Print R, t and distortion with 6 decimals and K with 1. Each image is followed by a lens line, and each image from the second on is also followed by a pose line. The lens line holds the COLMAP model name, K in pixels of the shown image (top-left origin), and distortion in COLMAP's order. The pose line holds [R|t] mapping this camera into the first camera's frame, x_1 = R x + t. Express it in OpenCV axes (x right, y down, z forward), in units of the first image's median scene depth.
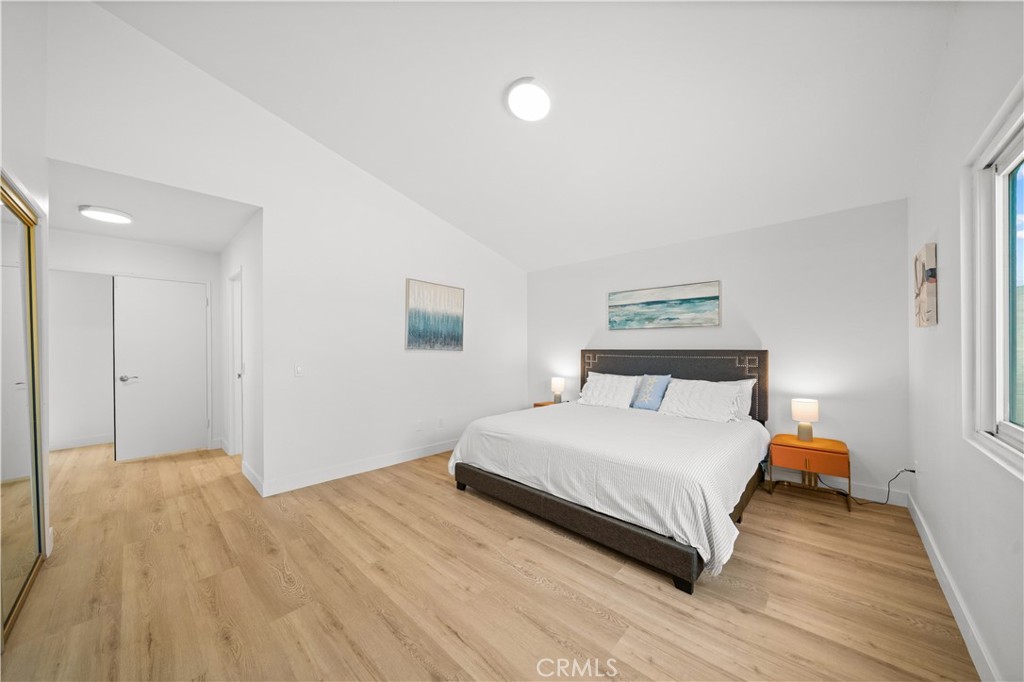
lens RADIAL K [[351.1, 0, 510.2], [0, 351.1, 346.7], [0, 0, 1]] dist [-0.005477, -0.000374]
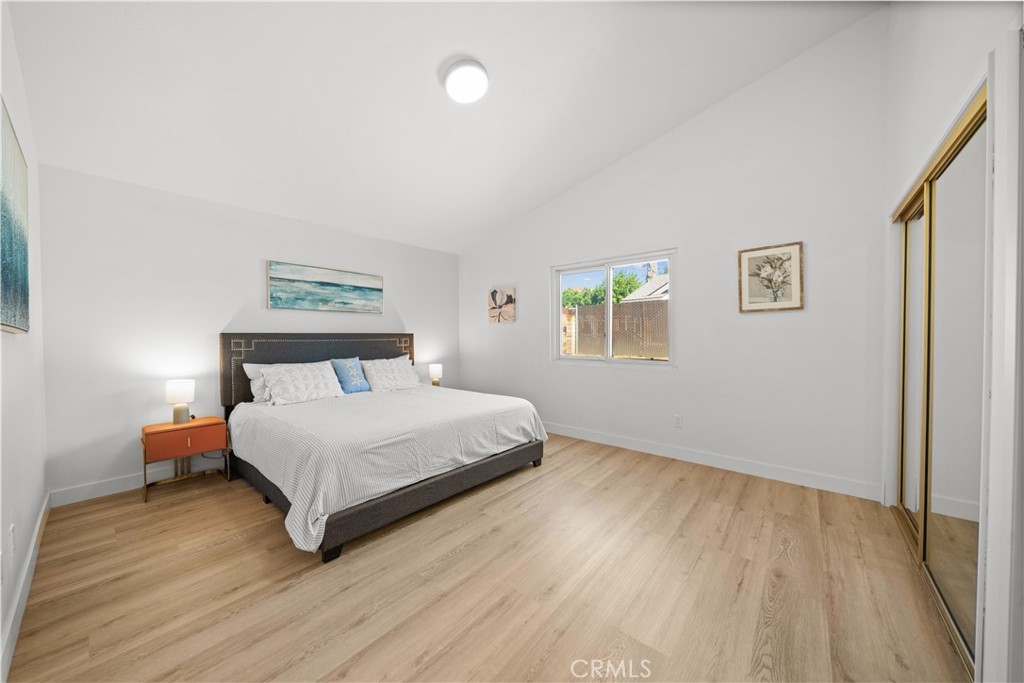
lens RADIAL K [[351.1, 0, 511.2], [0, 351.1, 340.2], [0, 0, 1]] dist [-0.005477, -0.000374]
pose [[-0.045256, -0.012779, 0.998894, -0.615945], [-0.001244, 0.999918, 0.012736, 0.016034], [-0.998975, -0.000666, -0.045268, 0.585697]]
